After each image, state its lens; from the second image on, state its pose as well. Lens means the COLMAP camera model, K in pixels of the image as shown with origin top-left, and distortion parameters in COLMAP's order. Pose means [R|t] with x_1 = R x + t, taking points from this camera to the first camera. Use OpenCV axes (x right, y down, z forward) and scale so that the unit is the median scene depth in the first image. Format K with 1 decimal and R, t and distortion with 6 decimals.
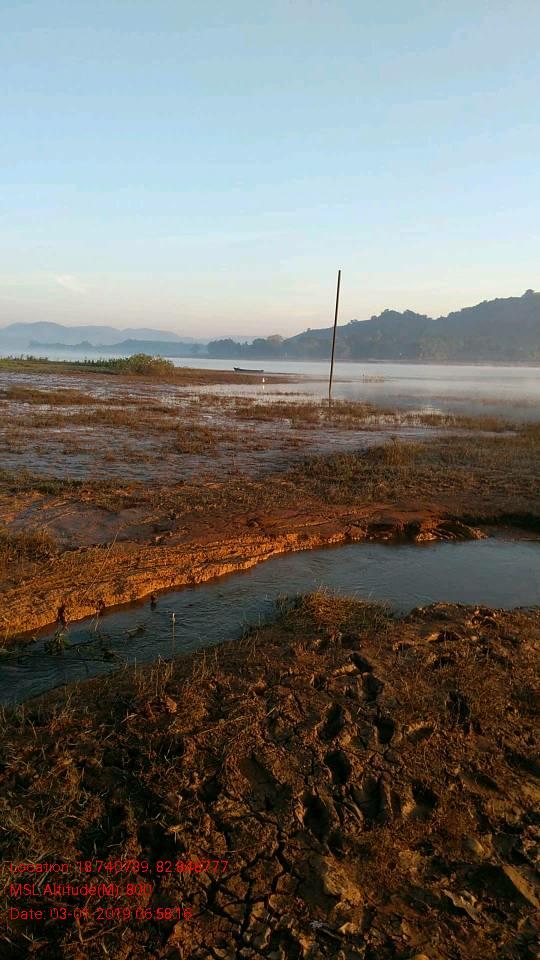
lens RADIAL K [[734.0, 0, 271.7], [0, 734.0, 482.2], [0, 0, 1]] dist [0.099848, -0.155471]
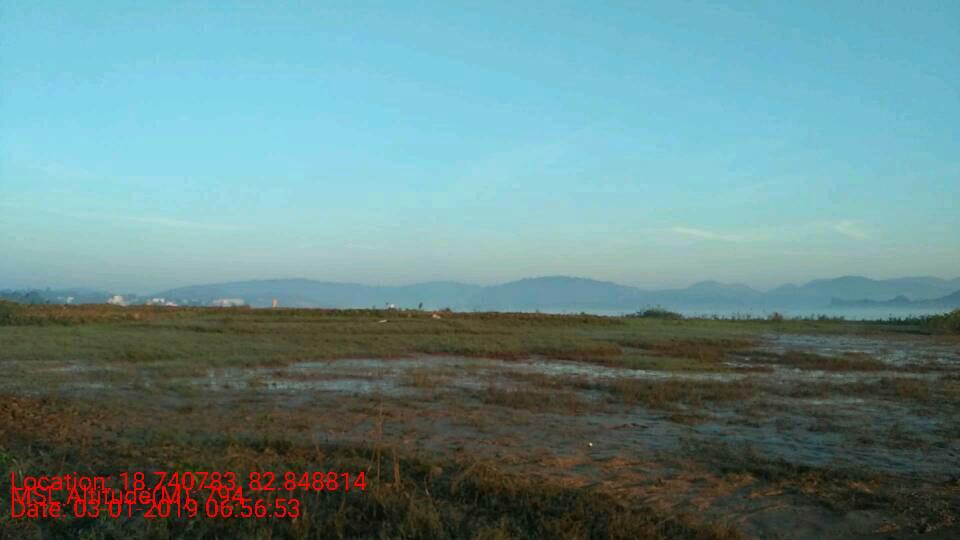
lens RADIAL K [[823.1, 0, 481.9], [0, 823.1, 271.9], [0, 0, 1]] dist [0.126341, -0.233095]
pose [[0.760321, -0.062924, -0.646493, 0.072990], [-0.080900, 0.978373, -0.190371, -0.006955], [0.644490, 0.197044, 0.738787, 0.076395]]
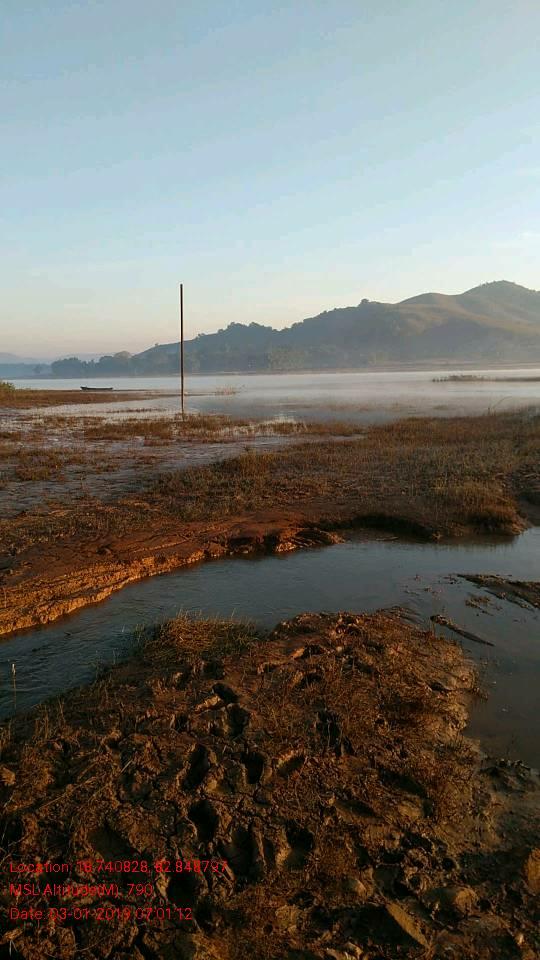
lens RADIAL K [[736.3, 0, 272.3], [0, 736.3, 479.9], [0, 0, 1]] dist [0.101525, -0.153303]
pose [[0.978861, -0.077433, 0.189301, 0.010739], [0.081486, 0.996580, -0.013708, -0.002711], [-0.187592, 0.028844, 0.981823, 0.029214]]
